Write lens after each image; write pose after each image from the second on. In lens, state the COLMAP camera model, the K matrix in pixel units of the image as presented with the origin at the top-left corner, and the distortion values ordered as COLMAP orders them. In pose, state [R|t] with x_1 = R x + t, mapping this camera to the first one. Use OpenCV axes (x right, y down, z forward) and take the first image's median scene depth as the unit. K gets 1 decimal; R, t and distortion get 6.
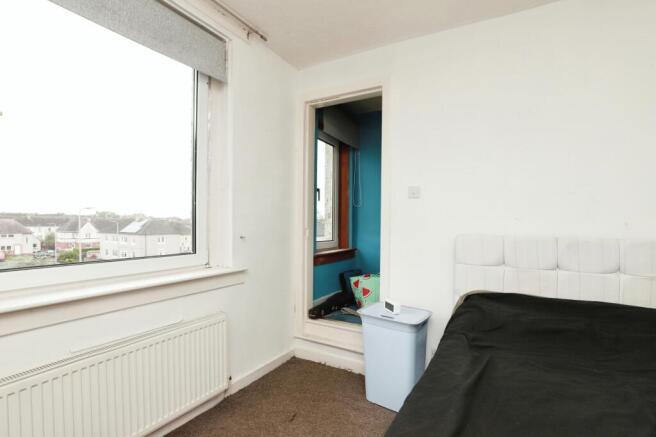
lens RADIAL K [[317.3, 0, 330.0], [0, 317.3, 225.9], [0, 0, 1]] dist [-0.019271, -0.000318]
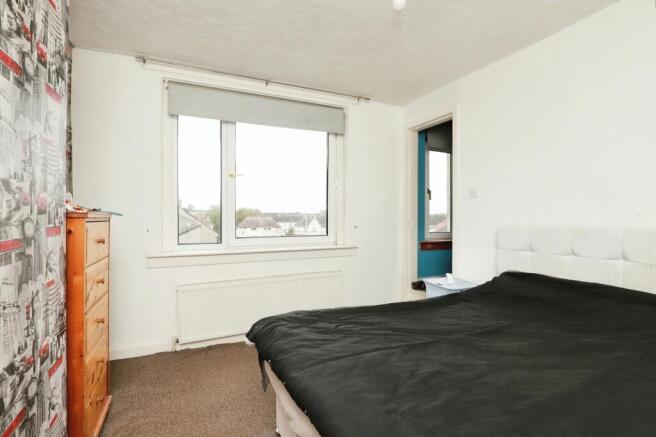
lens RADIAL K [[313.4, 0, 328.3], [0, 313.4, 212.2], [0, 0, 1]] dist [-0.018139, -0.000094]
pose [[0.817092, -0.018366, -0.576214, 0.483744], [0.000478, 0.999514, -0.031180, 0.010799], [0.576506, 0.025202, 0.816704, -0.343678]]
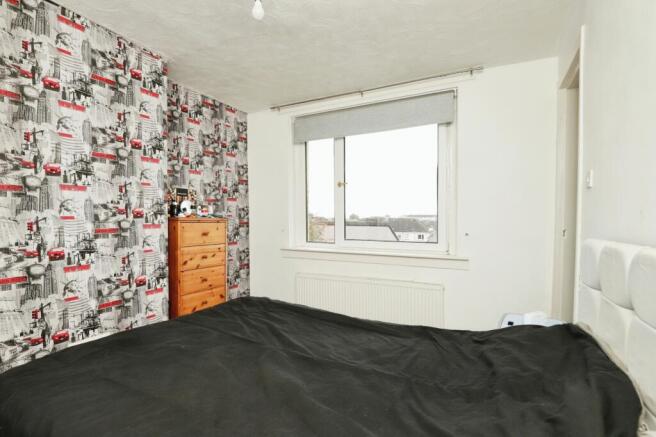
lens RADIAL K [[317.3, 0, 330.0], [0, 317.3, 225.9], [0, 0, 1]] dist [-0.019271, -0.000318]
pose [[0.032667, 0.009332, -0.999423, 0.912345], [-0.020867, 0.999745, 0.008653, 0.002735], [0.999248, 0.020572, 0.032854, 0.375604]]
